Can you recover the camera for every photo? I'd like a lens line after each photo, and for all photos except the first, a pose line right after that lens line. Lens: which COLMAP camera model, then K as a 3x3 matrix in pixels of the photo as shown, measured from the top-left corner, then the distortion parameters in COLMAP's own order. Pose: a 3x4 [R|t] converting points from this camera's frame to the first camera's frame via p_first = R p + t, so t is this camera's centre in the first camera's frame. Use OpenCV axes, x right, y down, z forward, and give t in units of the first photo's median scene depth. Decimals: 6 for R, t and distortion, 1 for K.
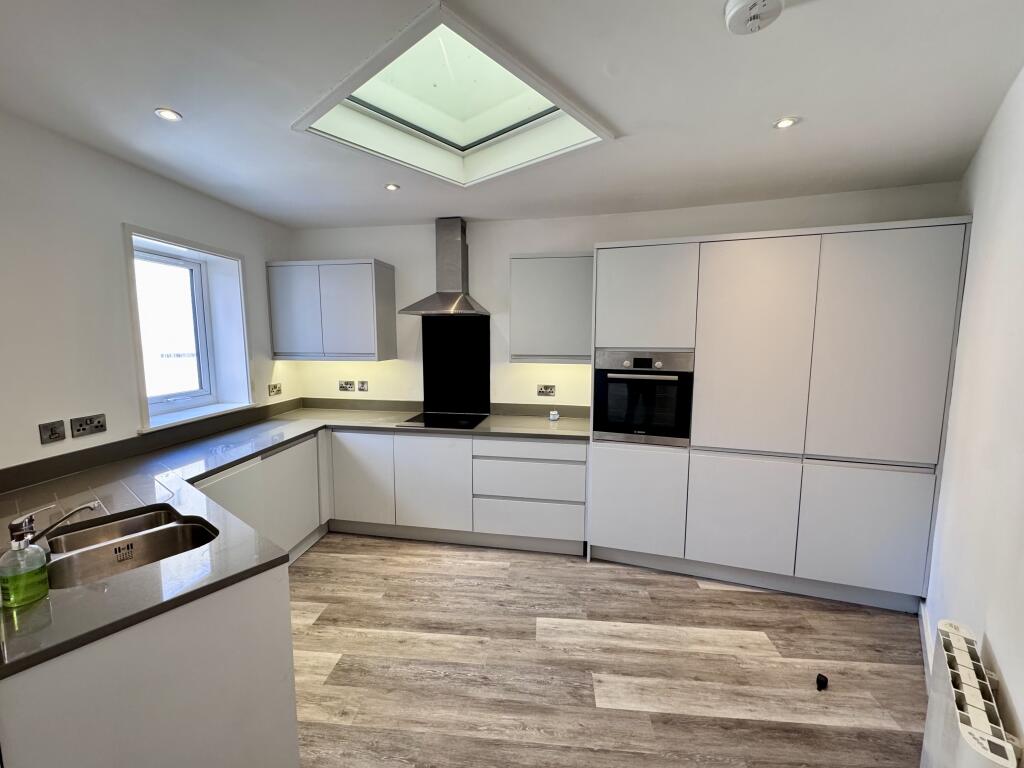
lens RADIAL K [[406.9, 0, 515.0], [0, 406.9, 382.7], [0, 0, 1]] dist [-0.001154, -0.000181]
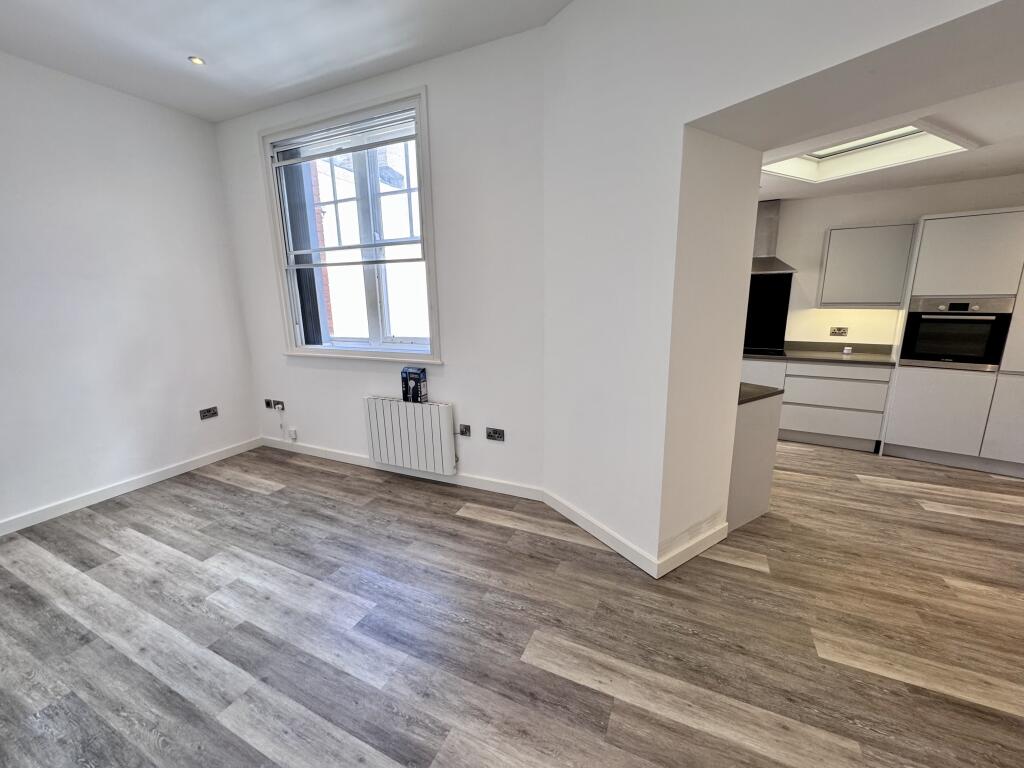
lens RADIAL K [[406.9, 0, 513.0], [0, 406.9, 384.2], [0, 0, 1]] dist [-0.001154, -0.000181]
pose [[0.937198, 0.055791, -0.344307, -0.563102], [-0.020985, 0.994356, 0.104001, 0.092660], [0.348166, -0.090244, 0.933079, -0.740590]]
